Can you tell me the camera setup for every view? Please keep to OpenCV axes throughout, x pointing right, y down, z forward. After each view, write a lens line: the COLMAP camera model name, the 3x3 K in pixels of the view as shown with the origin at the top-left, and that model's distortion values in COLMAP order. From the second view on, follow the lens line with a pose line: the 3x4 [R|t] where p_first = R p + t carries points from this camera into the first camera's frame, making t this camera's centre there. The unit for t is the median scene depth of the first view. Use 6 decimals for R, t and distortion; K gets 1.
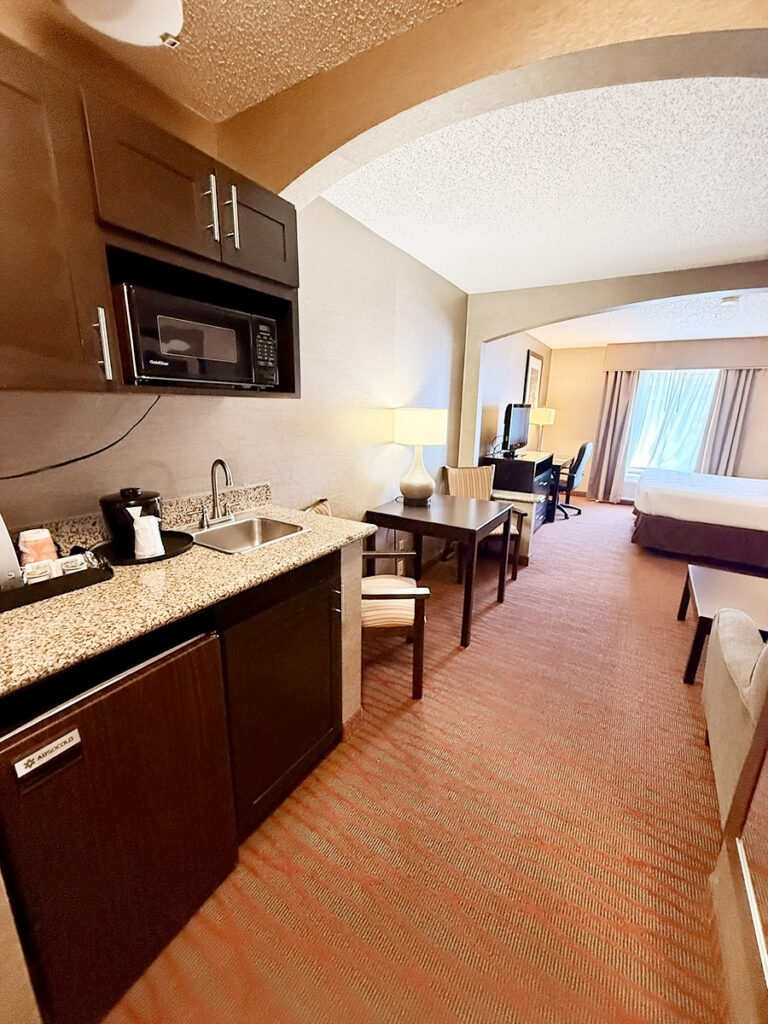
lens RADIAL K [[415.1, 0, 385.8], [0, 415.1, 513.5], [0, 0, 1]] dist [0.001343, -0.000275]
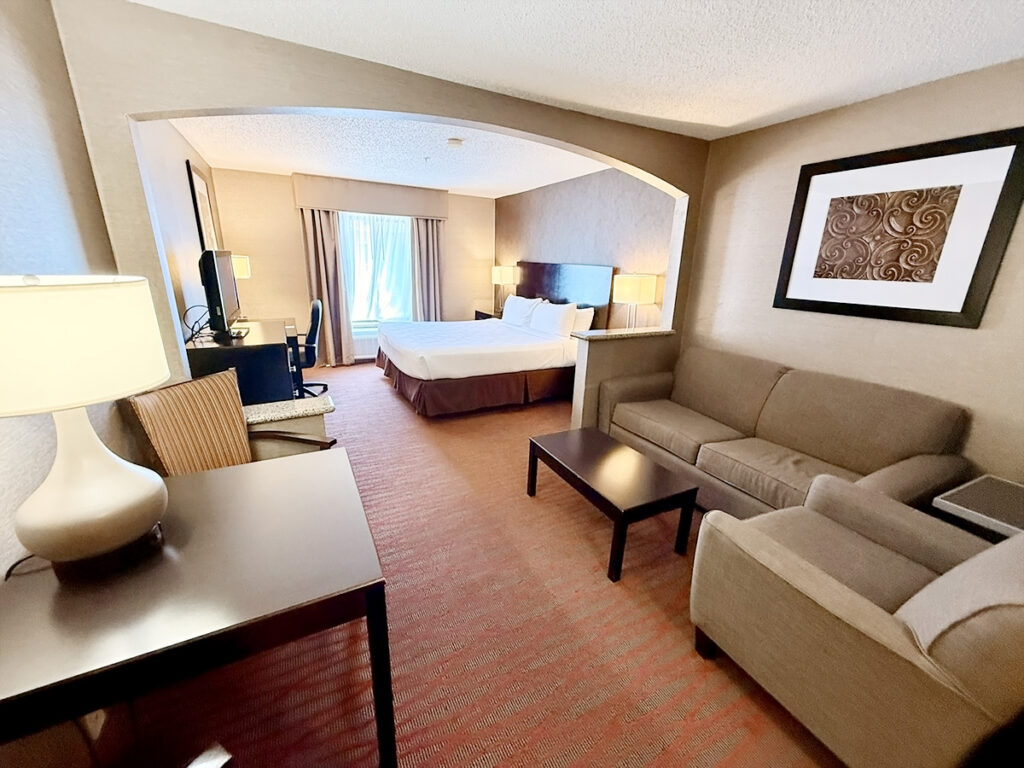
lens RADIAL K [[415.1, 0, 510.4], [0, 415.1, 384.4], [0, 0, 1]] dist [0.001343, -0.000275]
pose [[0.514965, -0.249524, 0.820091, -0.004297], [0.195801, 0.965644, 0.170860, -0.075769], [-0.834550, 0.072588, 0.546130, 0.264532]]
